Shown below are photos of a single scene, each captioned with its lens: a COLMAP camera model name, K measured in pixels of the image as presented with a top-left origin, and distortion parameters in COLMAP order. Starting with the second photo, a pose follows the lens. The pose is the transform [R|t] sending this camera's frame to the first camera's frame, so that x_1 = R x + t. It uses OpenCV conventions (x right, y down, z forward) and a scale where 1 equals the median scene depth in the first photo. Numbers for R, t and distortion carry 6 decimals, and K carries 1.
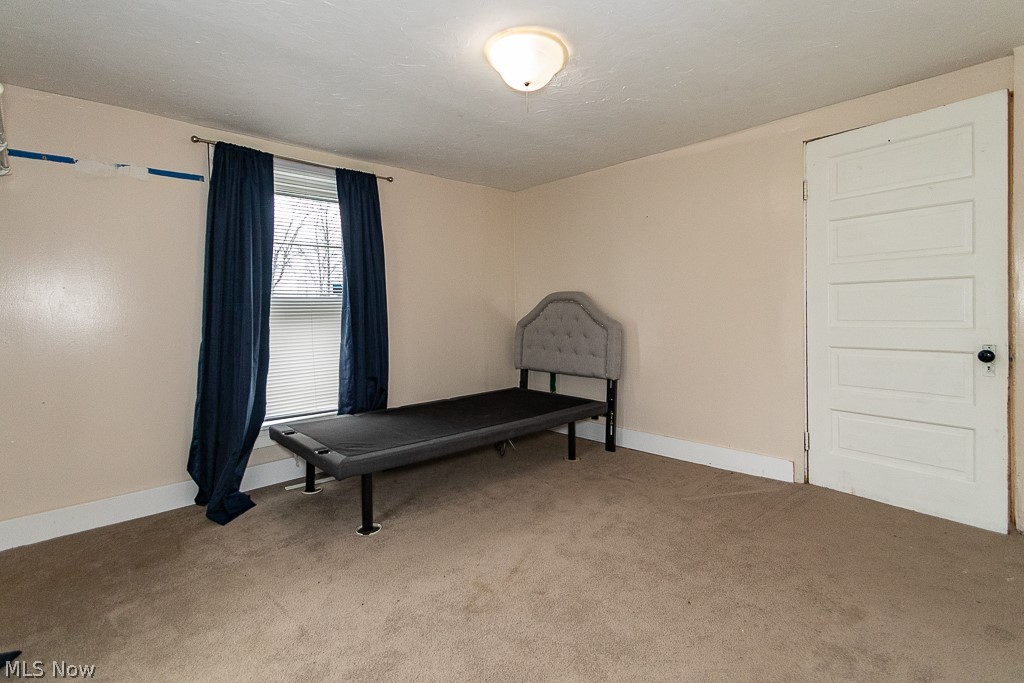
lens RADIAL K [[492.1, 0, 509.2], [0, 492.1, 317.1], [0, 0, 1]] dist [-0.000518, -0.000428]
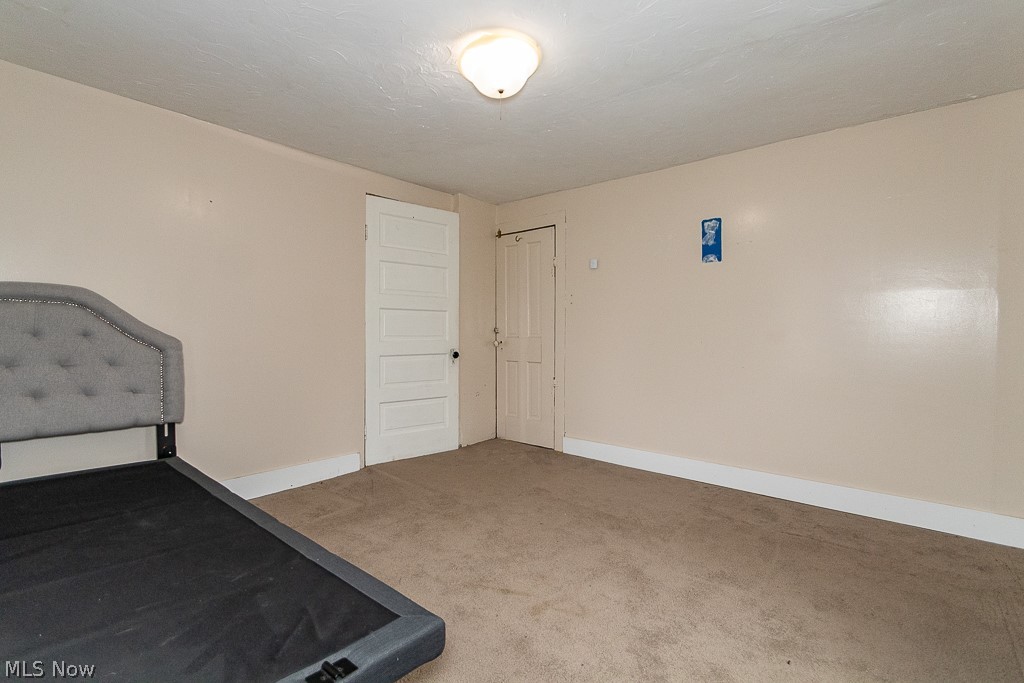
lens RADIAL K [[484.0, 0, 513.7], [0, 484.0, 341.4], [0, 0, 1]] dist [-0.000683, -0.001444]
pose [[-0.127664, -0.007366, 0.991790, -0.527220], [0.002974, 0.999965, 0.007810, 0.009089], [-0.991813, 0.003947, -0.127638, 0.625615]]
